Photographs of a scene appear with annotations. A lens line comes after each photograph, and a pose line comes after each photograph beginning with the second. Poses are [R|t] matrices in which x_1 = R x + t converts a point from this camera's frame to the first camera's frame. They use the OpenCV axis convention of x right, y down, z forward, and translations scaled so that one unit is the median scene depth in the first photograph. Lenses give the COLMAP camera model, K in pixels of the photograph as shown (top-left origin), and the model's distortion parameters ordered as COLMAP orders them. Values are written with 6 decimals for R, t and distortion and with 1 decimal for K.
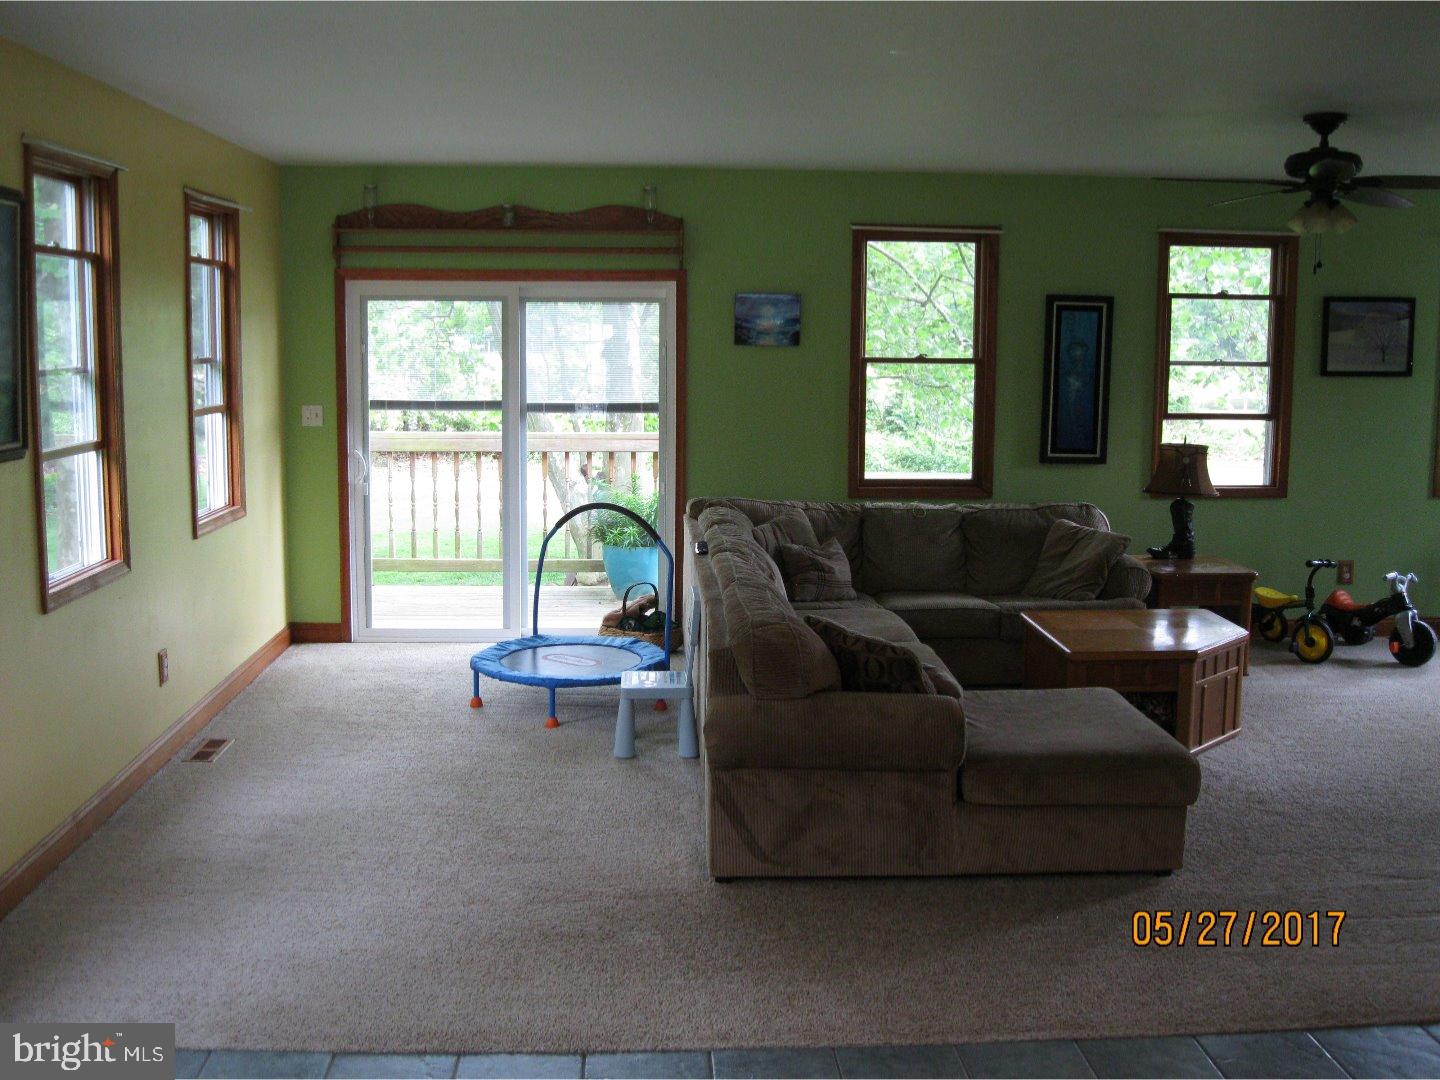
lens RADIAL K [[1451.8, 0, 714.3], [0, 1451.8, 533.6], [0, 0, 1]] dist [-0.137546, 0.064601]
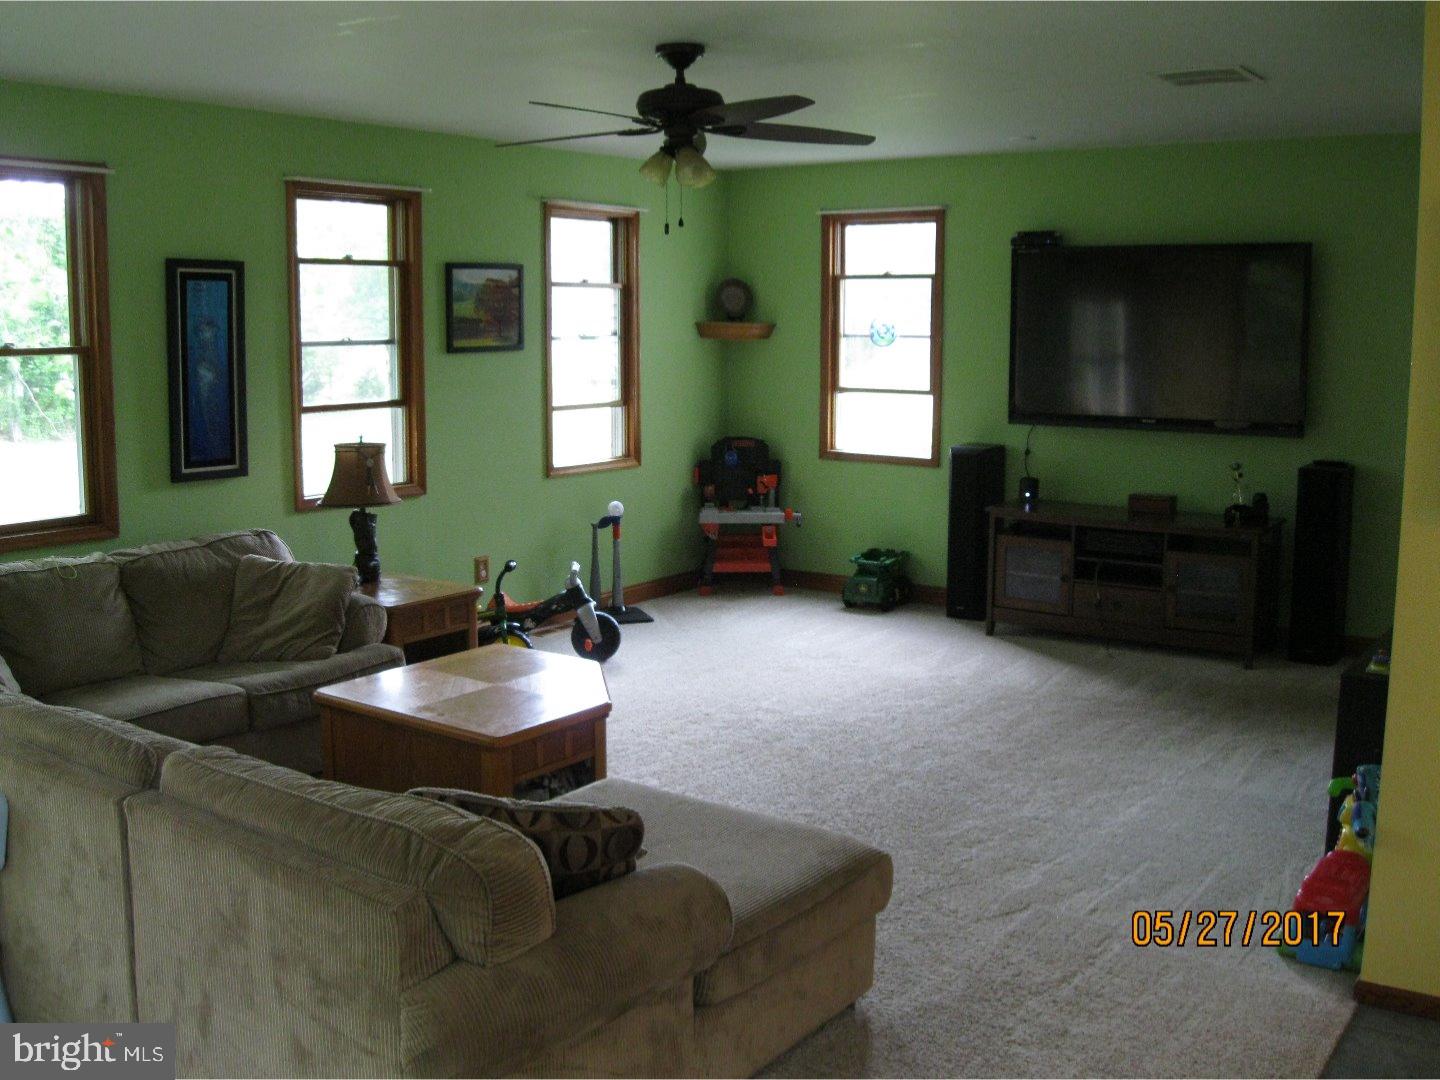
lens RADIAL K [[1451.8, 0, 714.3], [0, 1451.8, 533.6], [0, 0, 1]] dist [-0.137546, 0.064601]
pose [[0.625246, -0.117318, 0.771560, -0.176453], [0.103760, 0.992356, 0.066807, -0.043634], [-0.773500, 0.038287, 0.632639, 0.316466]]
